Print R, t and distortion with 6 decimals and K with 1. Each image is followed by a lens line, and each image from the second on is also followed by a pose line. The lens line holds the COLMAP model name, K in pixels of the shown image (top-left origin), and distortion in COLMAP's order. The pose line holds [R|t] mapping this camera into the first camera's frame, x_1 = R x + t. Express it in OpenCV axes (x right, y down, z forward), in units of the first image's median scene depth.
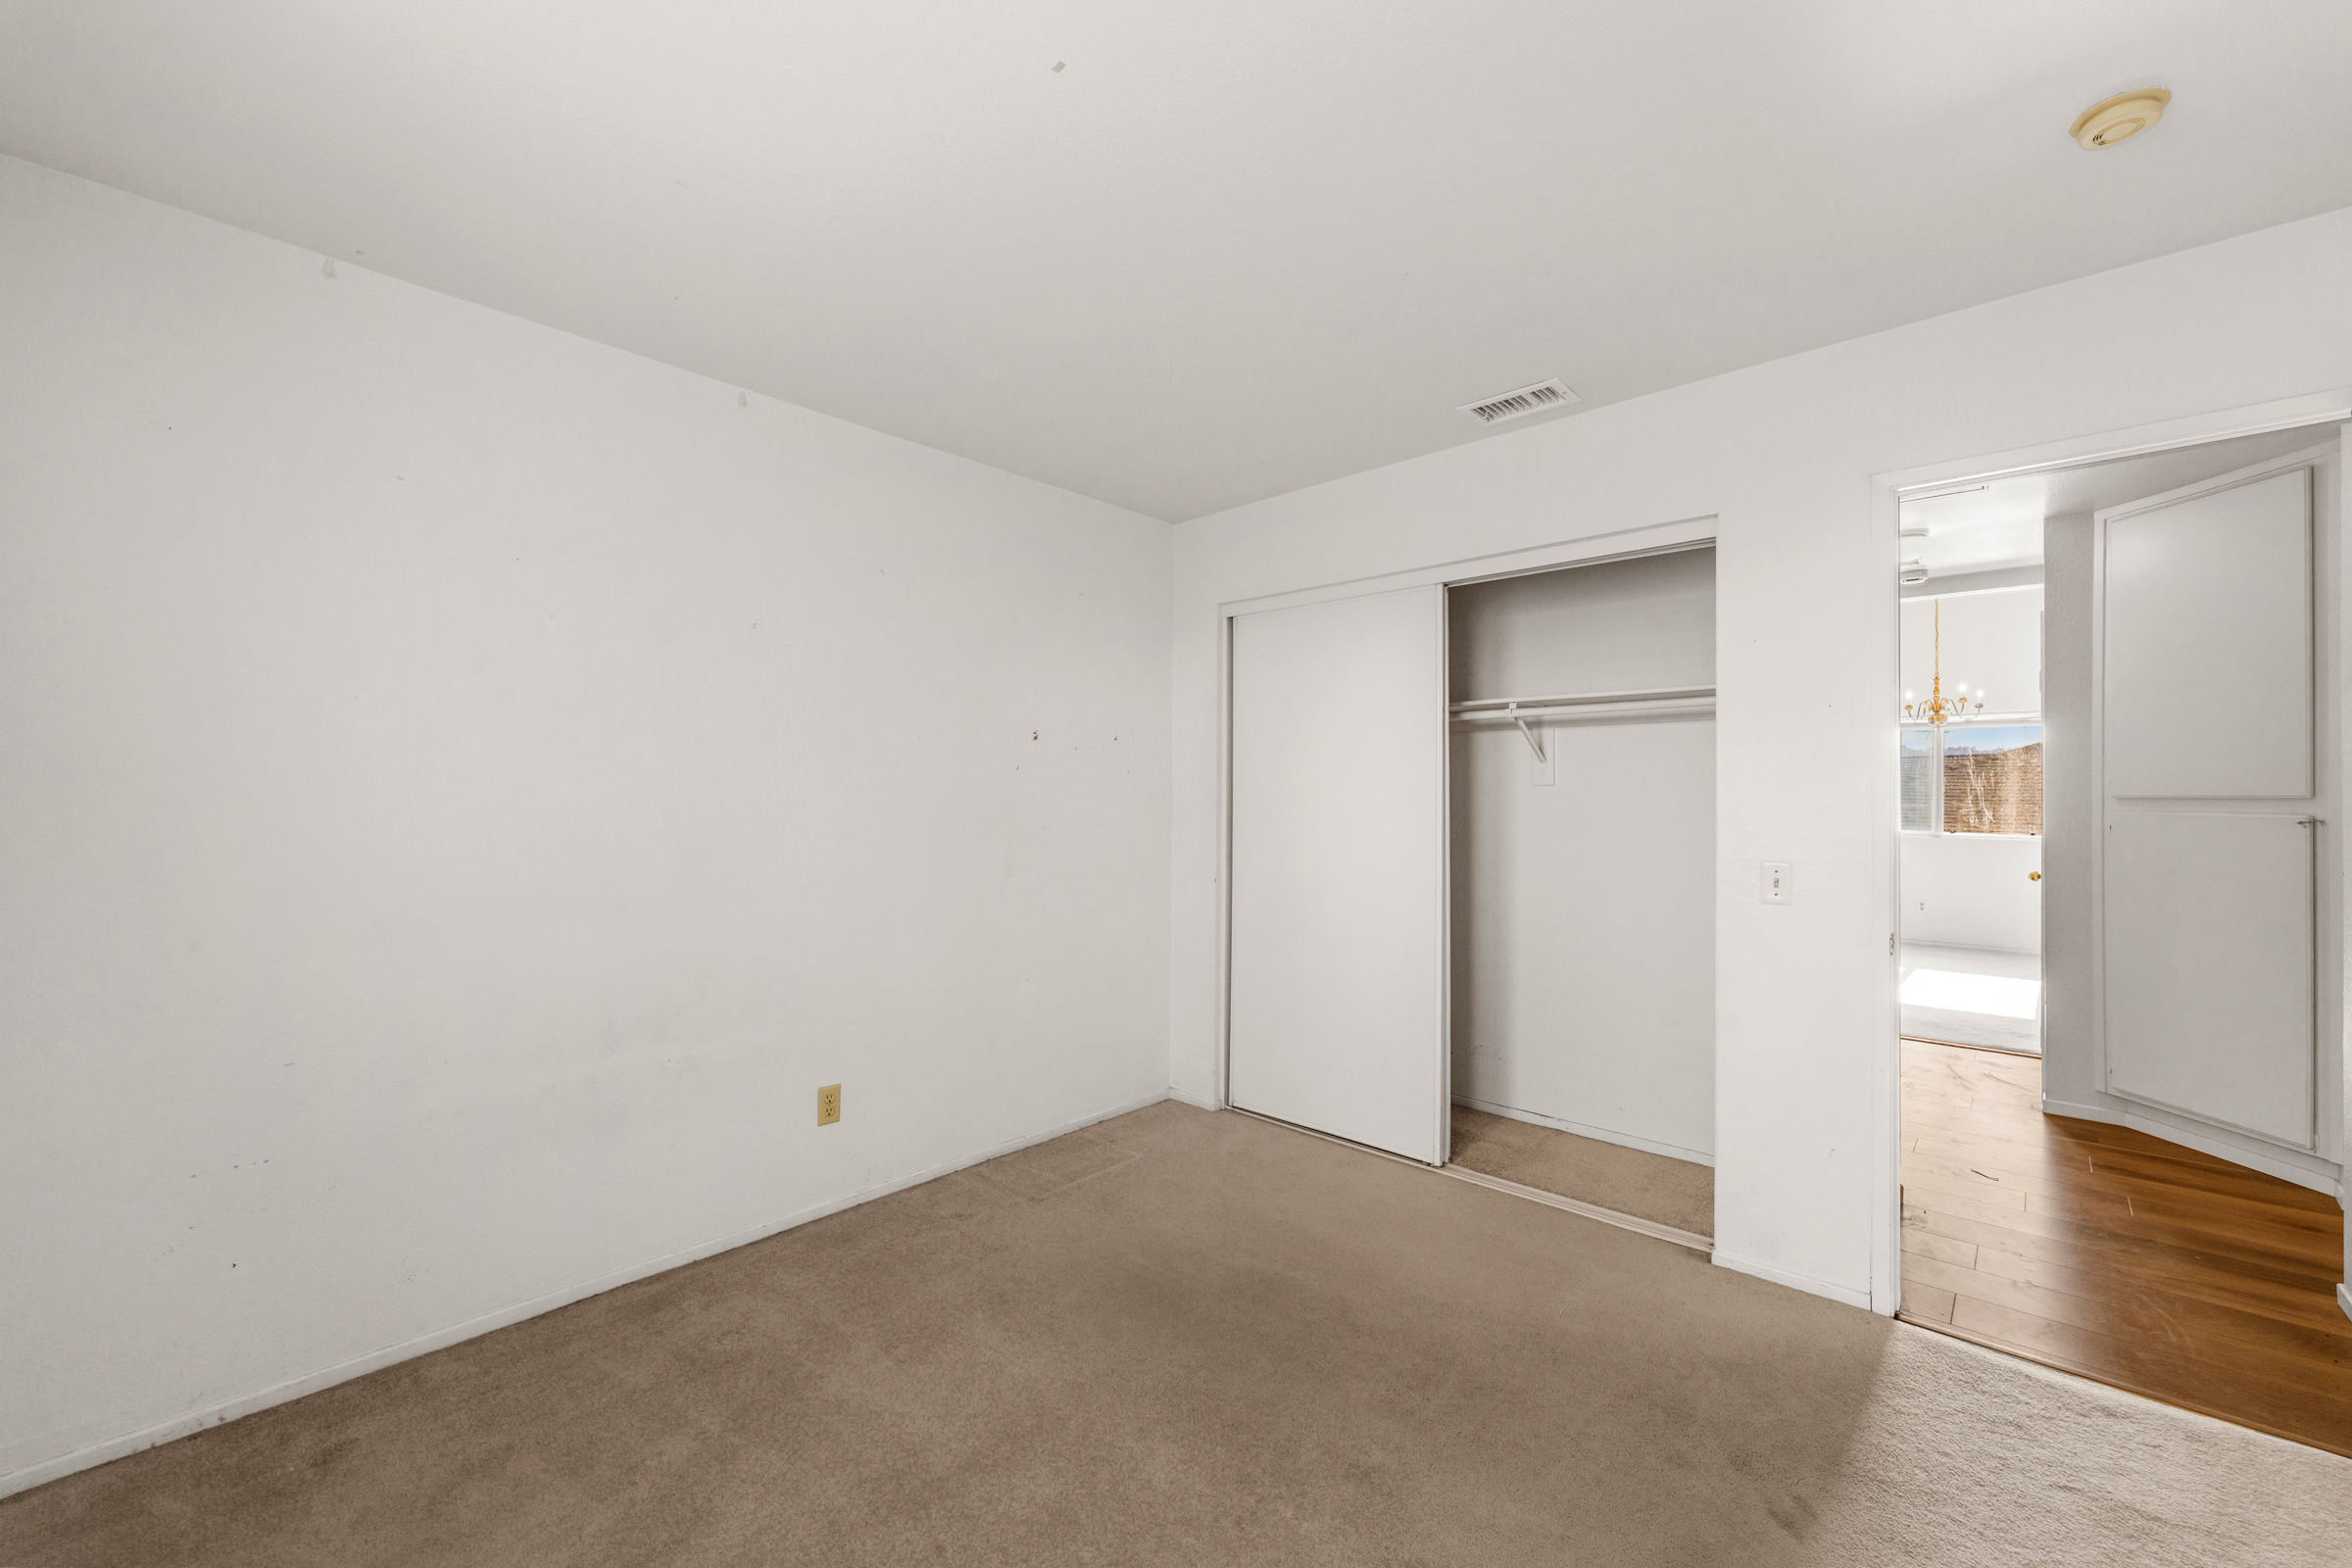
lens RADIAL K [[947.3, 0, 1172.5], [0, 947.3, 797.3], [0, 0, 1]] dist [-0.000574, 0.000140]
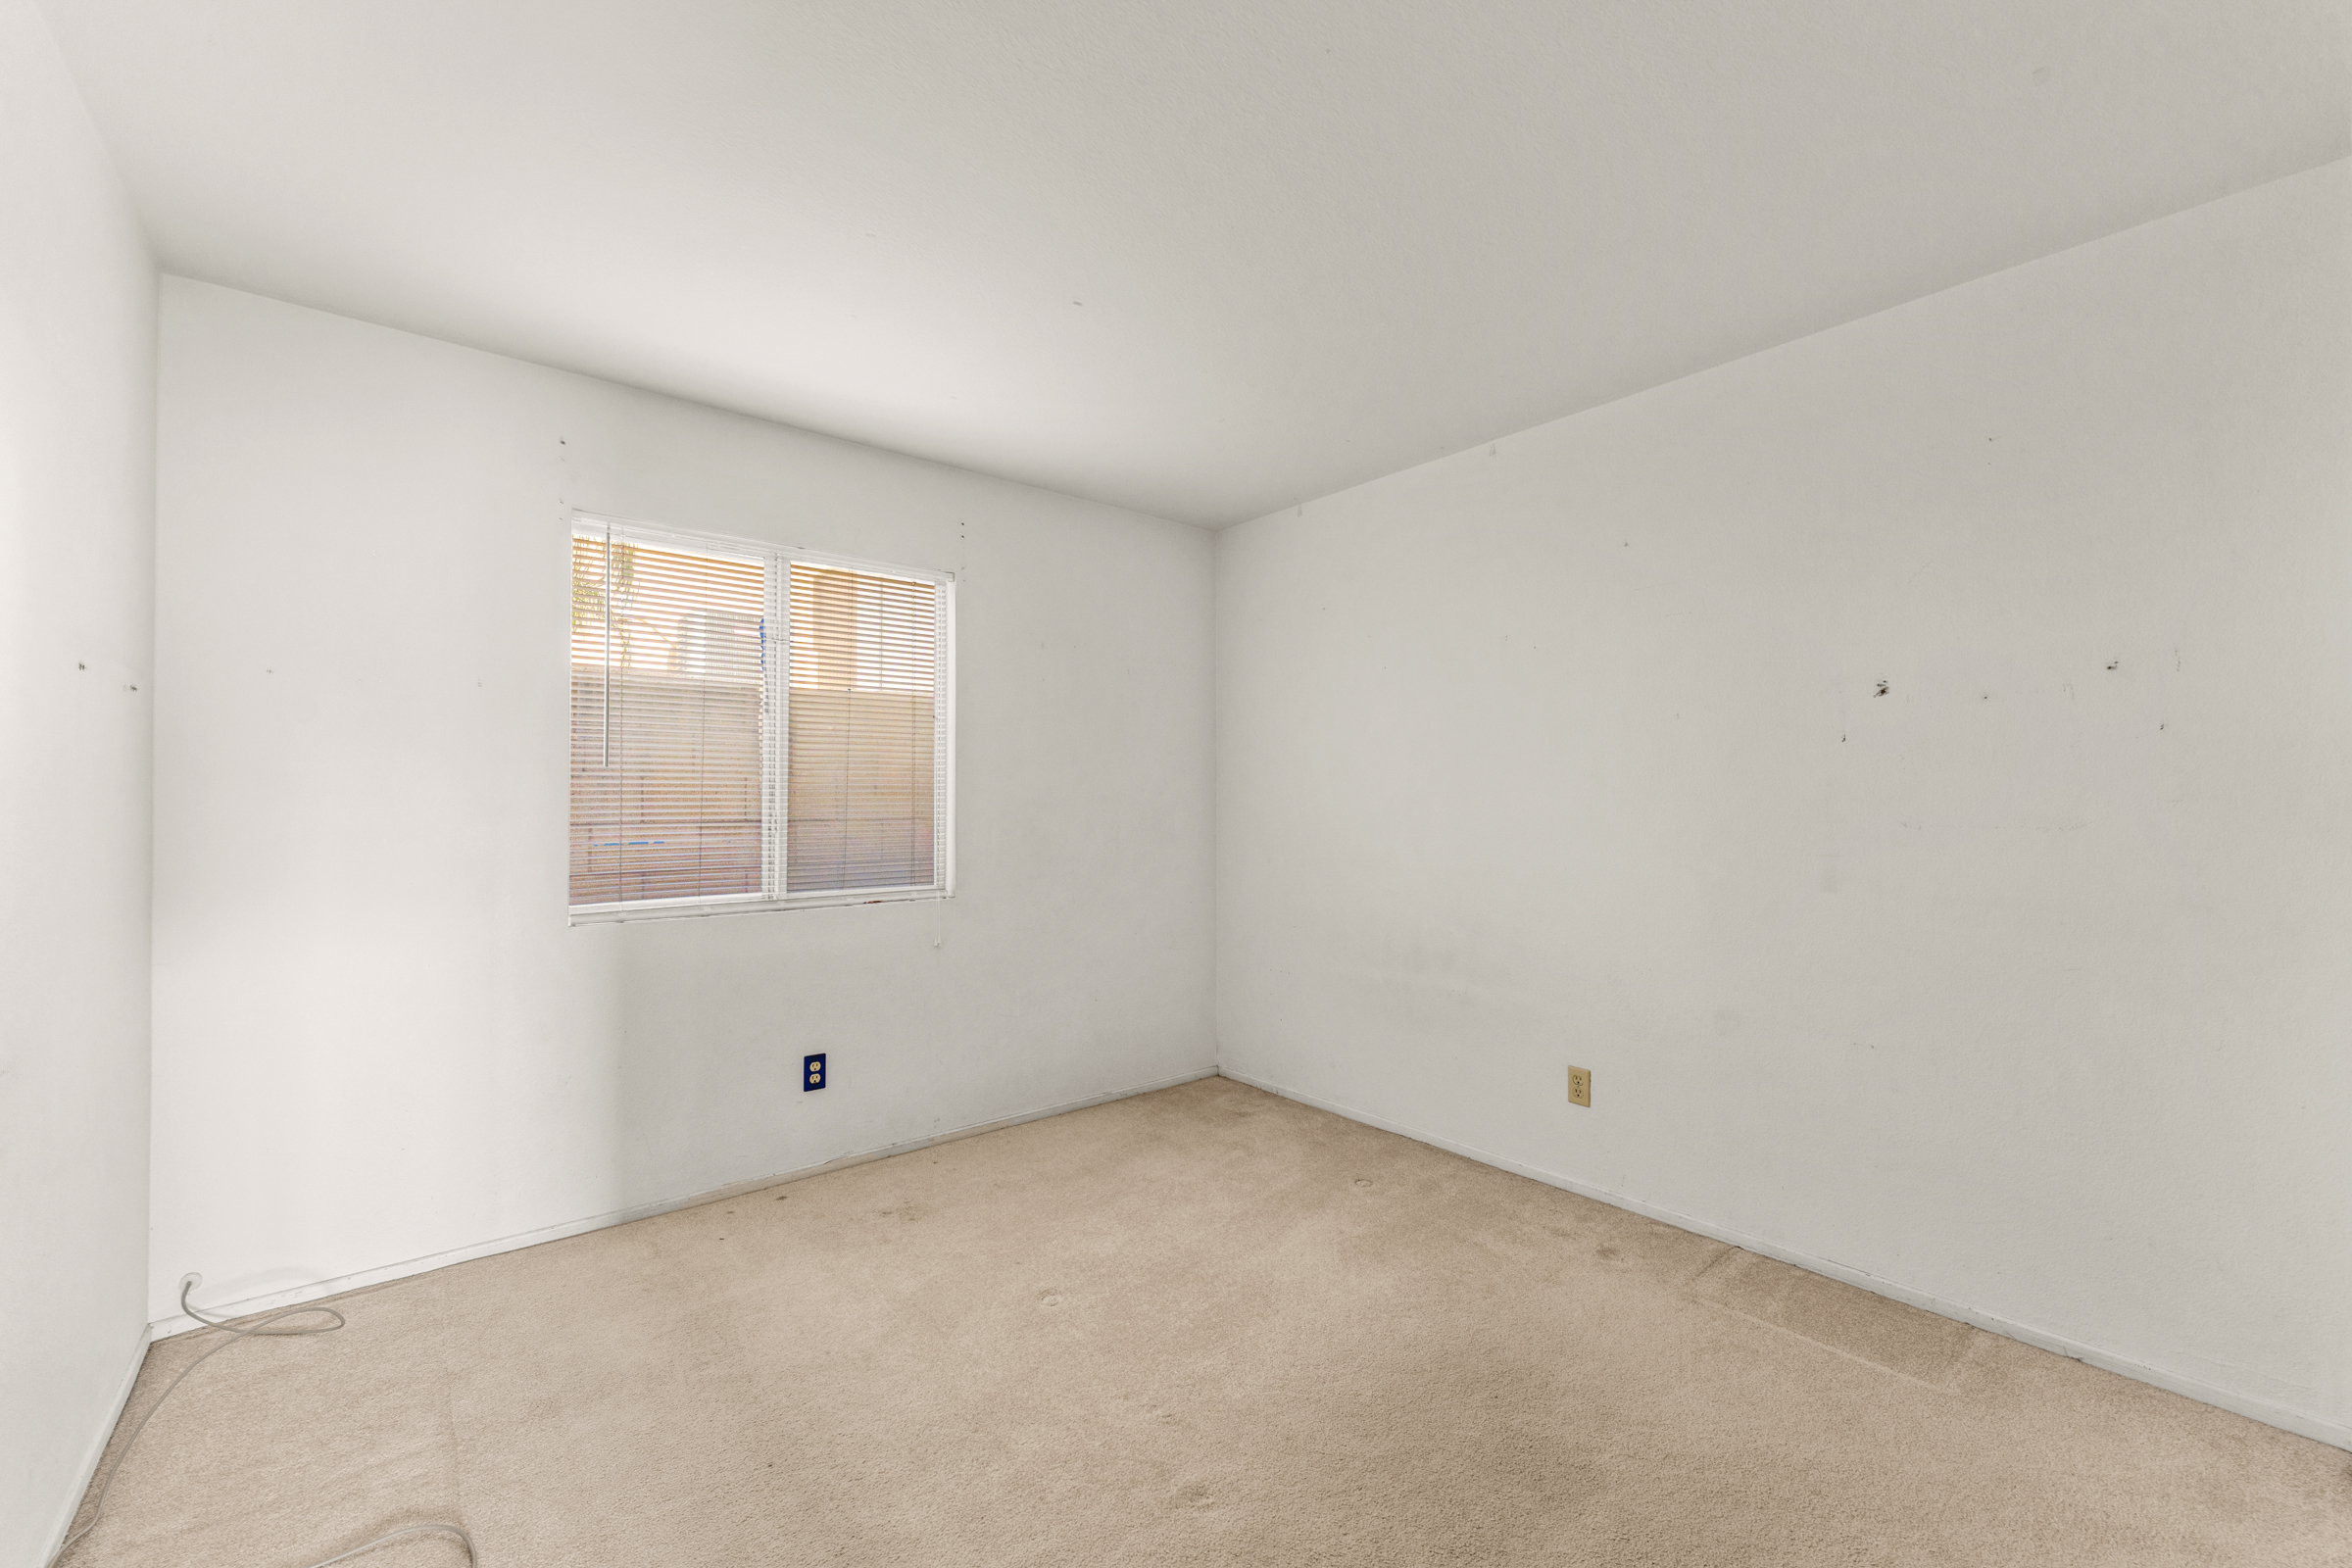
lens RADIAL K [[947.3, 0, 1172.5], [0, 947.3, 797.3], [0, 0, 1]] dist [-0.000574, 0.000140]
pose [[-0.129835, 0.016116, -0.991405, 0.771367], [0.007725, 0.999854, 0.015241, -0.009725], [0.991506, -0.005680, -0.129940, 0.755552]]
